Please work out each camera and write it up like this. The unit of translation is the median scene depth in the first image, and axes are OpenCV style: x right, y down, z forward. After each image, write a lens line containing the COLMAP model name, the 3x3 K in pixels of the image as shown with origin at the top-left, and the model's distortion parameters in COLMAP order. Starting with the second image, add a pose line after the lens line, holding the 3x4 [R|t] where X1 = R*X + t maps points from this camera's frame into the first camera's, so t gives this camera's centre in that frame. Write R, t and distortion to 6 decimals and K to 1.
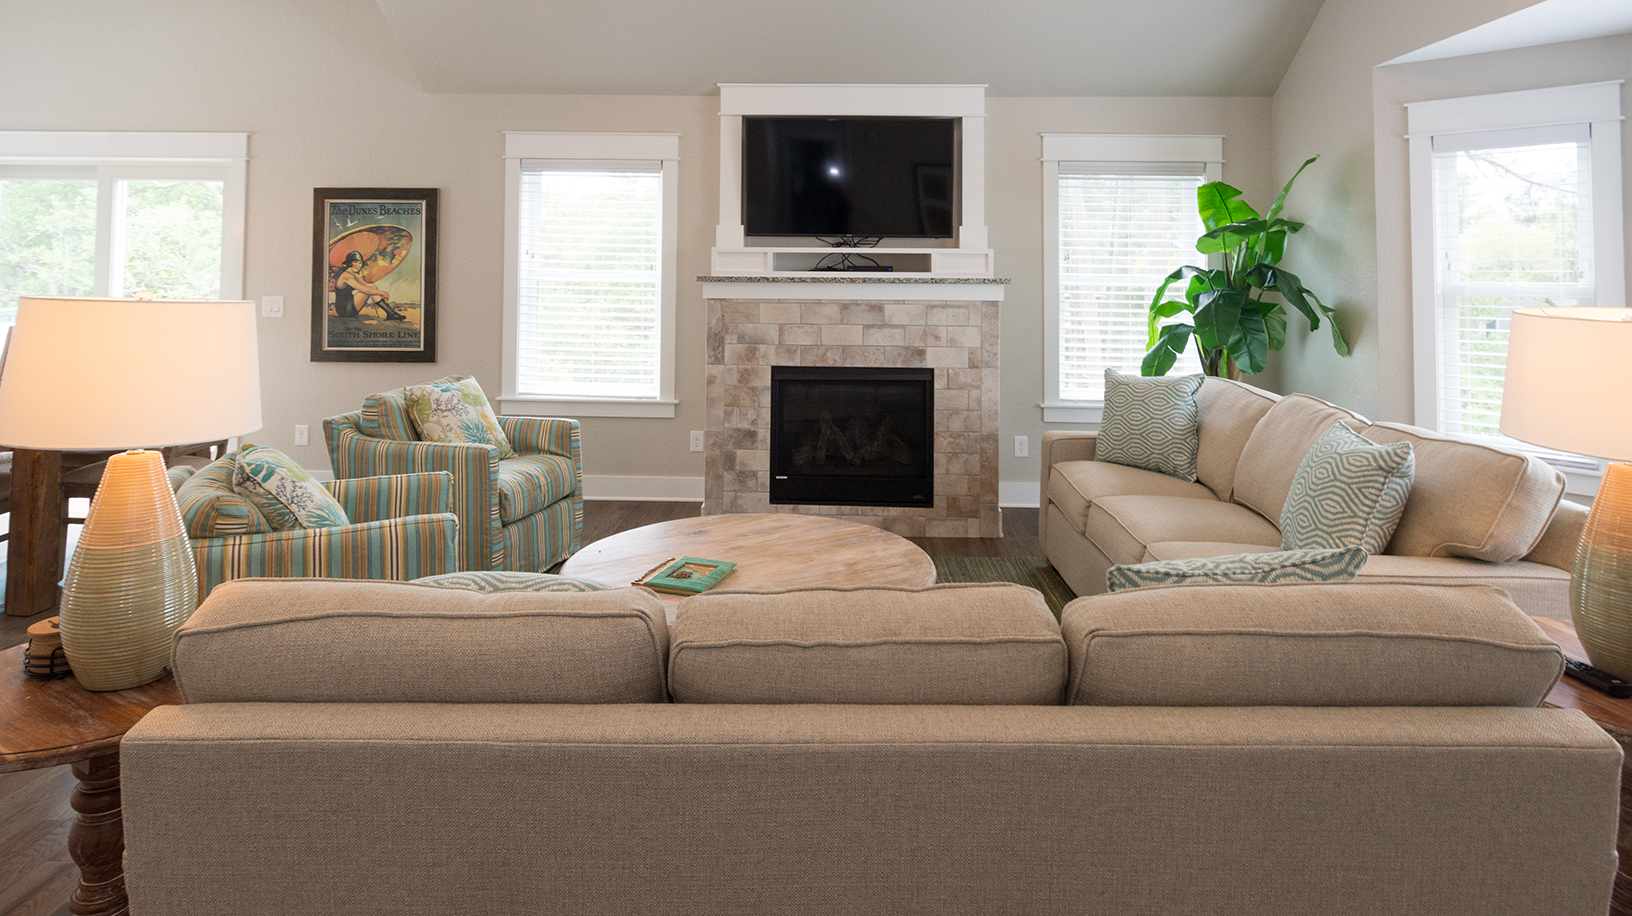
lens RADIAL K [[886.3, 0, 815.1], [0, 886.3, 246.9], [0, 0, 1]] dist [0.001427, -0.001989]
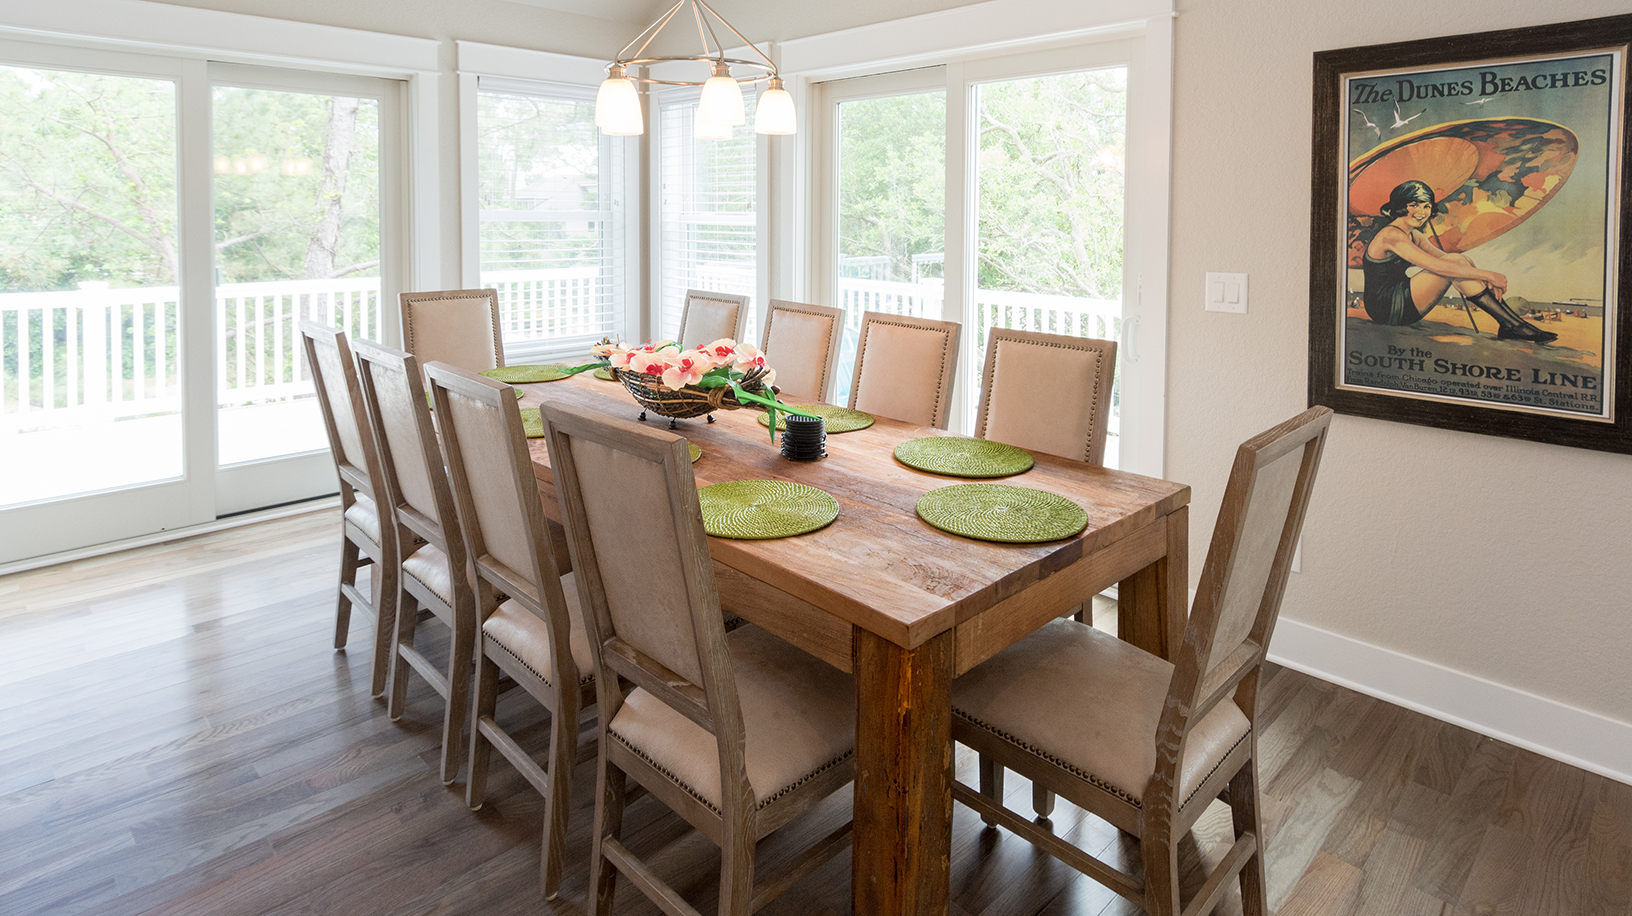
lens RADIAL K [[886.3, 0, 815.1], [0, 886.3, 246.9], [0, 0, 1]] dist [0.001427, -0.001989]
pose [[0.706225, 0.020101, -0.707703, -0.416413], [0.020518, 0.998596, 0.048839, 0.010053], [0.707691, -0.049012, 0.704820, 0.465074]]
